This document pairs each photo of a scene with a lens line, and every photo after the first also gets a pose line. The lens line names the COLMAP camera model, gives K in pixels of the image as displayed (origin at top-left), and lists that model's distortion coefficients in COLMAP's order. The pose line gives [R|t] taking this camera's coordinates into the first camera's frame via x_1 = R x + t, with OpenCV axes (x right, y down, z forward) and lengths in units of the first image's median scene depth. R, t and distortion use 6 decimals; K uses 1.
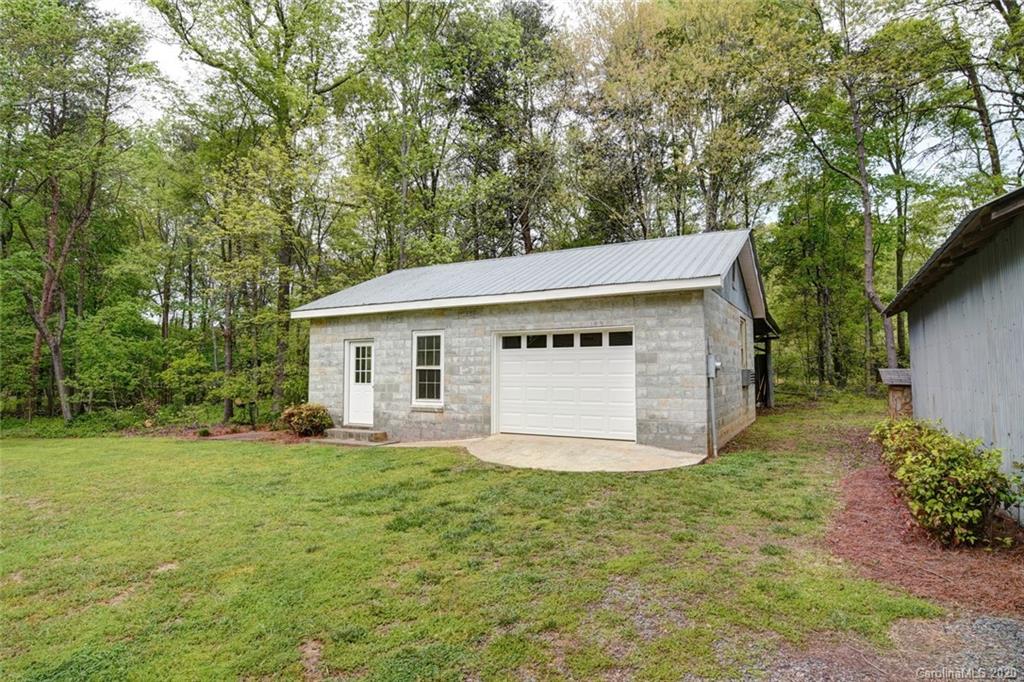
lens RADIAL K [[548.6, 0, 512.0], [0, 548.6, 341.0], [0, 0, 1]] dist [0.000232, -0.000281]
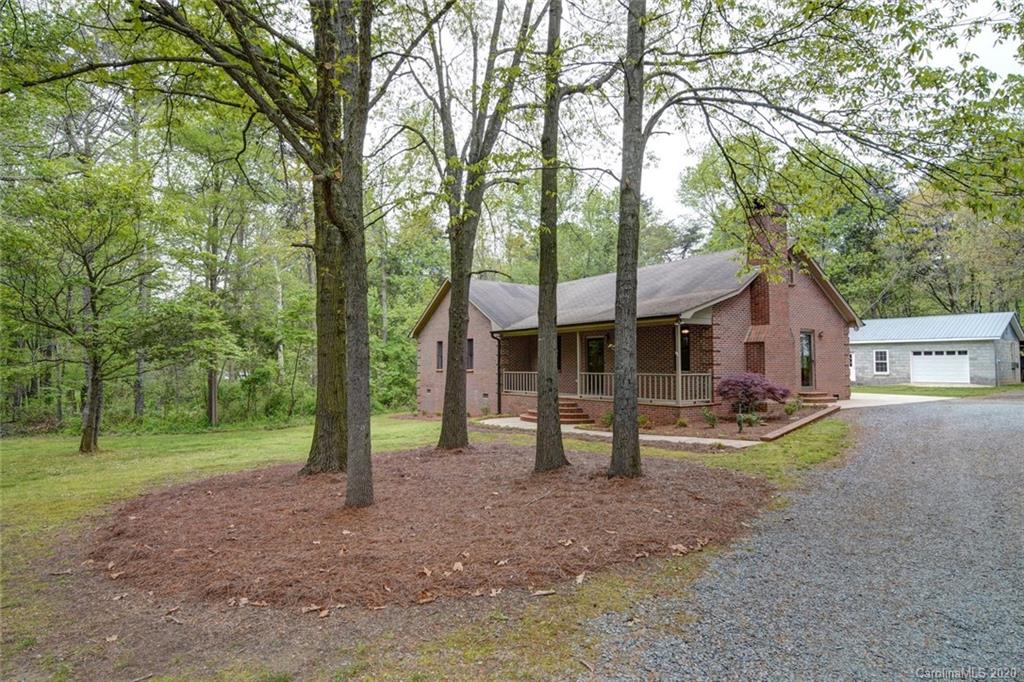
lens RADIAL K [[548.6, 0, 512.0], [0, 548.6, 341.0], [0, 0, 1]] dist [0.000232, -0.000281]
pose [[0.928757, -0.013925, -0.370429, -0.917001], [0.018491, 0.999790, 0.008778, -0.129185], [0.370229, -0.015002, 0.928819, -2.566693]]
